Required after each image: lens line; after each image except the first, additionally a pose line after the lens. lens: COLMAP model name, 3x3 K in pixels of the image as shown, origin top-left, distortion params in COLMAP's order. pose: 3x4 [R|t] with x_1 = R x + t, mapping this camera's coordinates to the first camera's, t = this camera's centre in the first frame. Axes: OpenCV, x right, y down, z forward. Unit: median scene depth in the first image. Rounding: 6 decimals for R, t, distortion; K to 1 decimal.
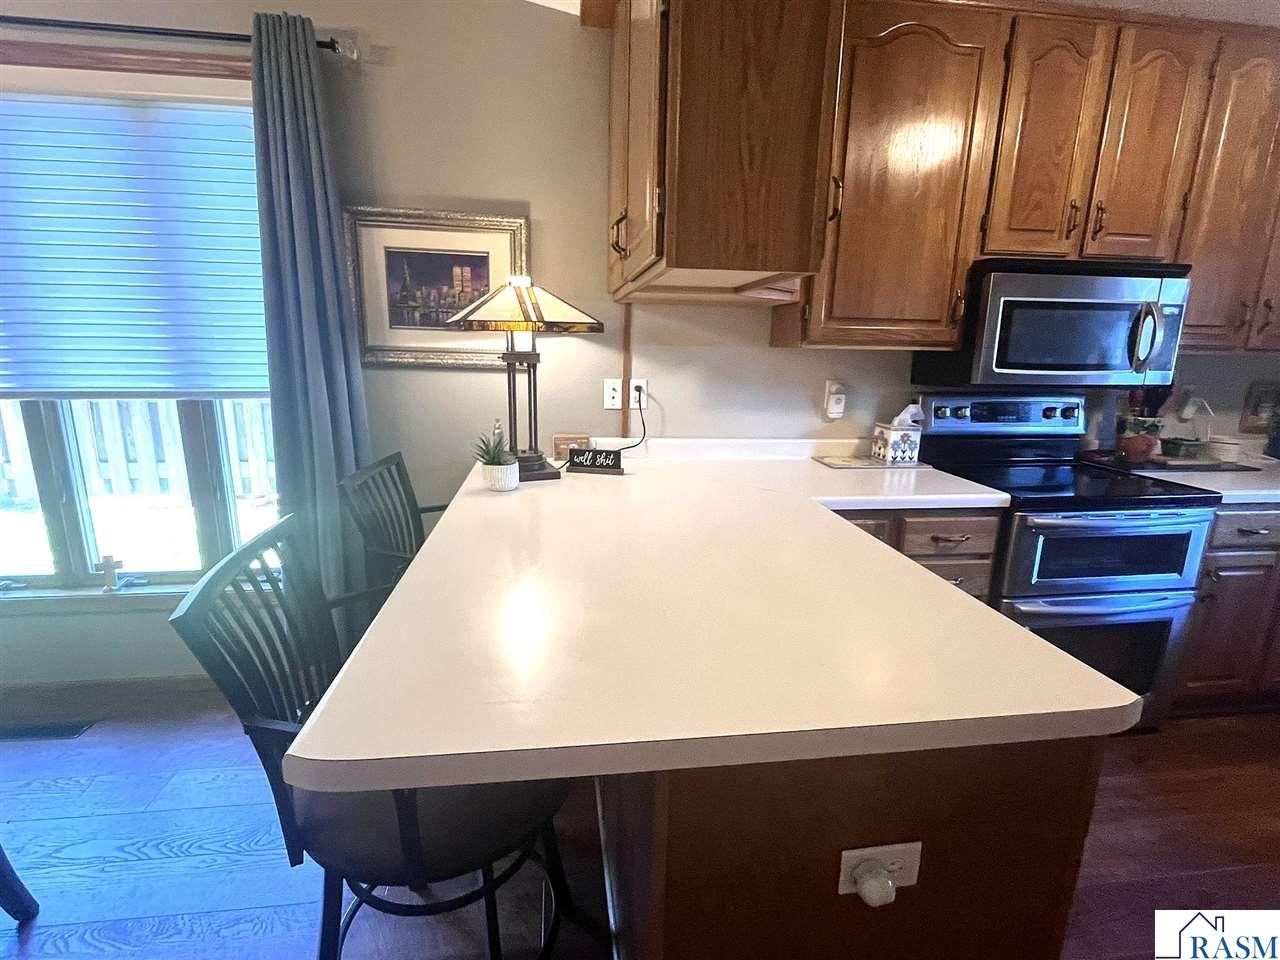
lens RADIAL K [[597.8, 0, 640.0], [0, 597.8, 480.0], [0, 0, 1]] dist [-0.002710, -0.001201]
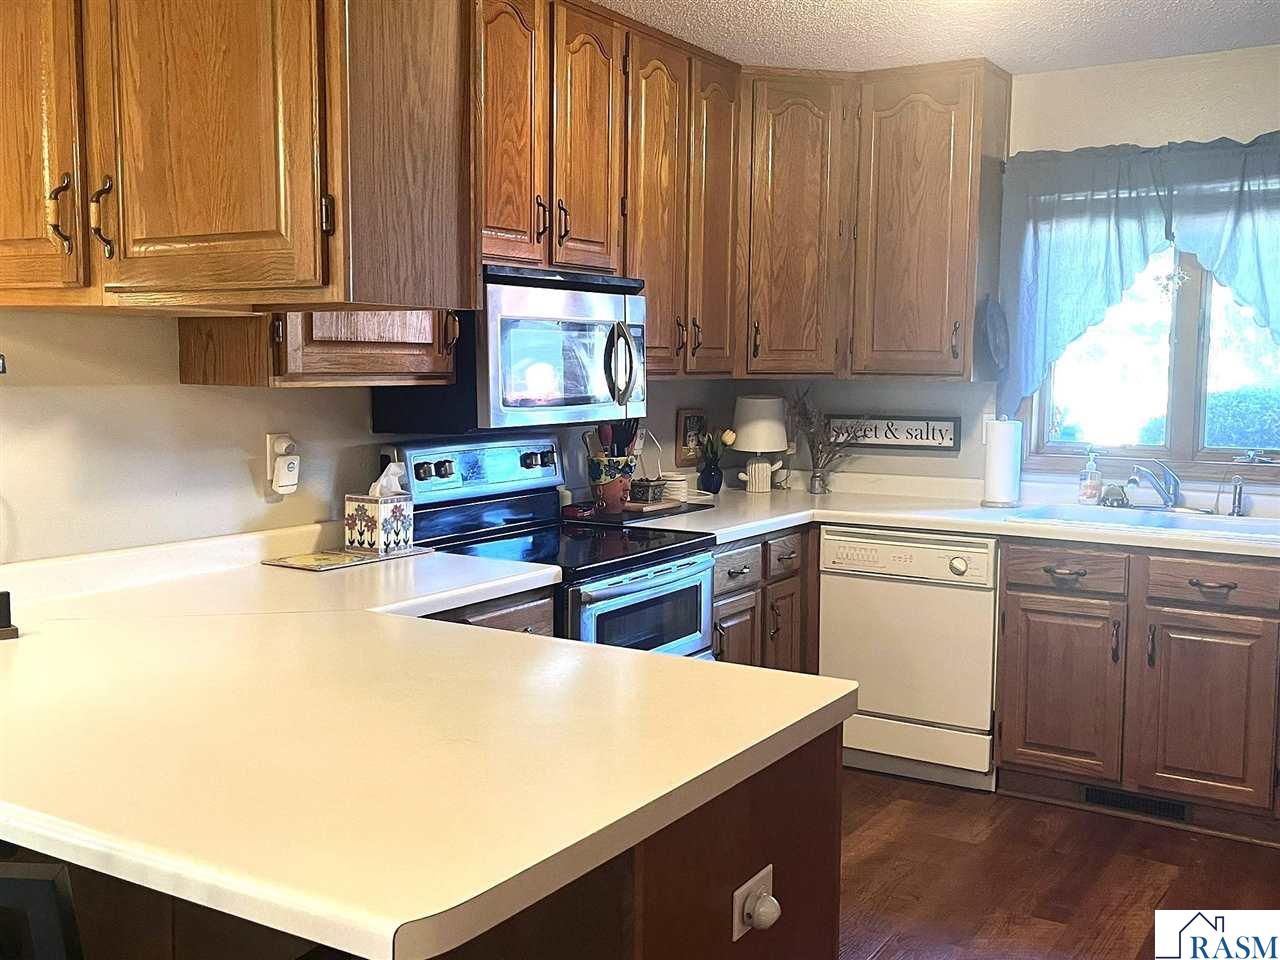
lens RADIAL K [[1288.7, 0, 666.2], [0, 1288.7, 483.9], [0, 0, 1]] dist [0.057299, -0.012277]
pose [[0.618948, -0.086425, 0.780663, -0.498205], [0.174040, 0.984311, -0.029017, -0.007256], [-0.765907, 0.153827, 0.624278, -0.142401]]
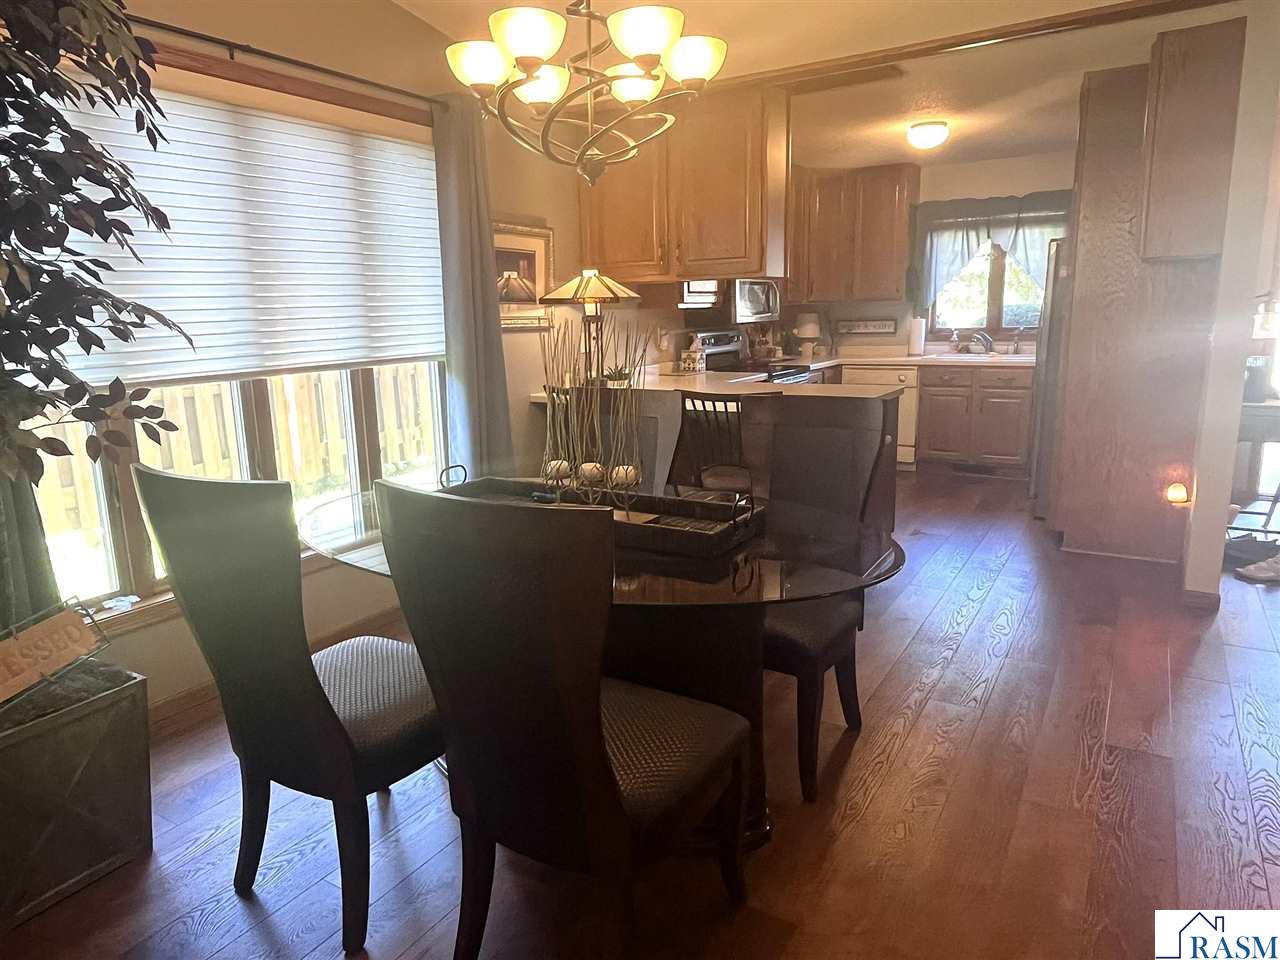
lens RADIAL K [[825.2, 0, 635.7], [0, 825.2, 476.8], [0, 0, 1]] dist [0.002134, -0.003352]
pose [[0.628241, -0.185997, 0.755459, -1.622039], [0.207197, 0.975935, 0.067974, 0.073494], [-0.749922, 0.113825, 0.651660, -0.428542]]
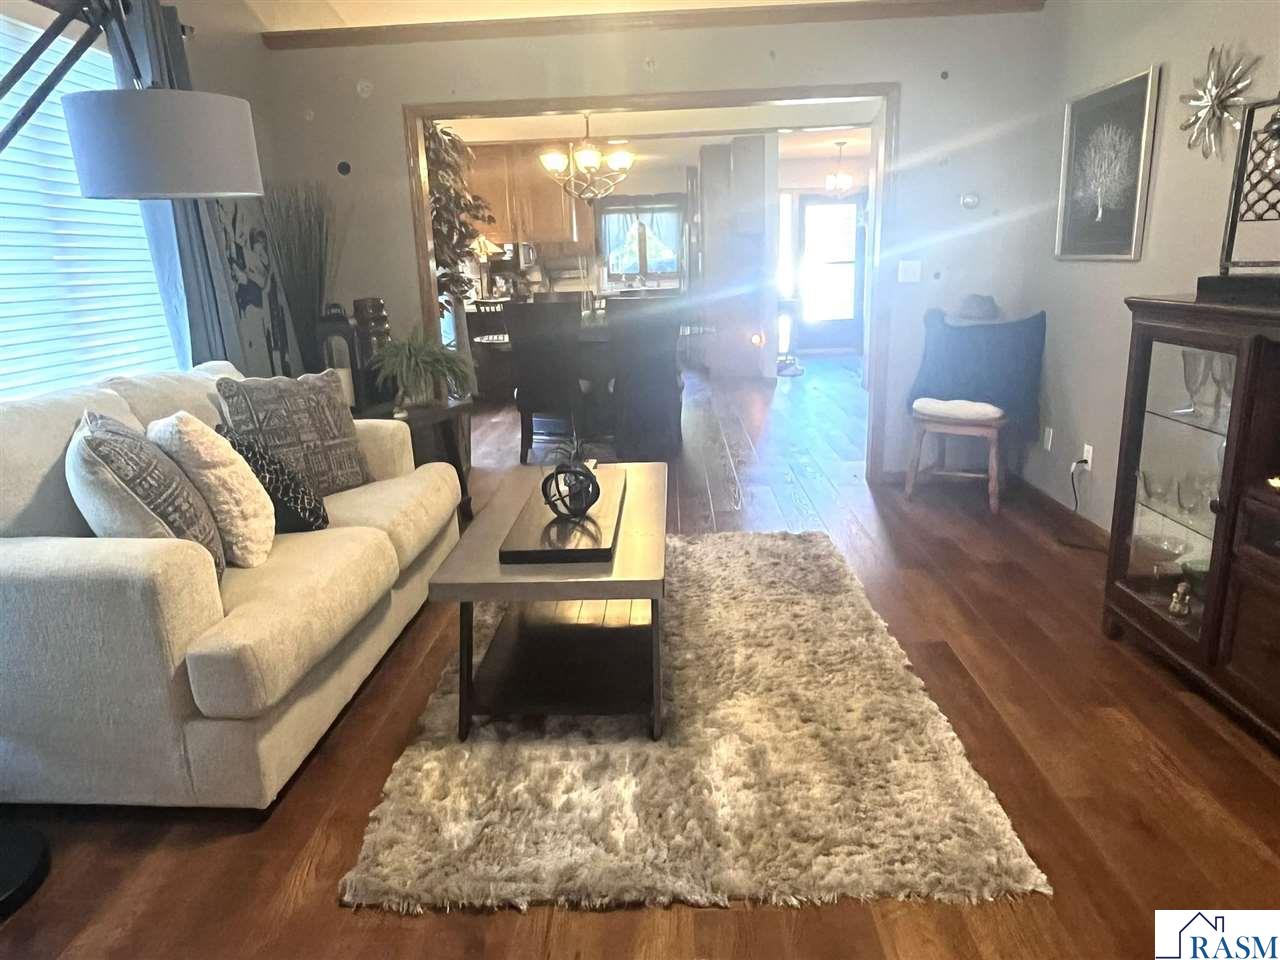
lens RADIAL K [[825.2, 0, 635.7], [0, 825.2, 476.8], [0, 0, 1]] dist [0.002134, -0.003352]
pose [[0.167782, -0.268161, 0.948651, -3.571774], [0.258607, 0.940565, 0.220137, 0.071749], [-0.951300, 0.208393, 0.227158, -0.357345]]
